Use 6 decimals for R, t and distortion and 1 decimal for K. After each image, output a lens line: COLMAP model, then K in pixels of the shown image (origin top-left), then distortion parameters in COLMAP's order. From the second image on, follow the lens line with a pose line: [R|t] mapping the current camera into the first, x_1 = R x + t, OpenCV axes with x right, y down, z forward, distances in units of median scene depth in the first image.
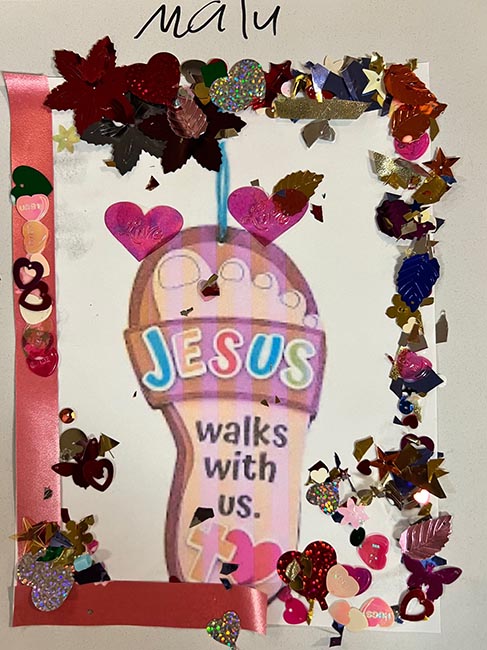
lens RADIAL K [[491.0, 0, 240.3], [0, 491.0, 326.6], [0, 0, 1]] dist [0.066830, 0.000882]
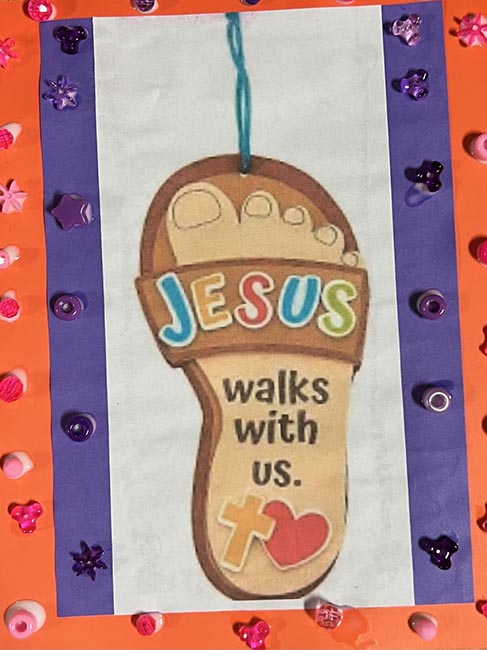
lens RADIAL K [[491.0, 0, 242.7], [0, 491.0, 330.4], [0, 0, 1]] dist [0.066830, 0.000882]
pose [[0.997025, -0.043285, -0.063771, 0.003680], [0.050235, 0.992464, 0.111762, 0.009977], [0.058453, -0.114633, 0.991687, 0.136114]]
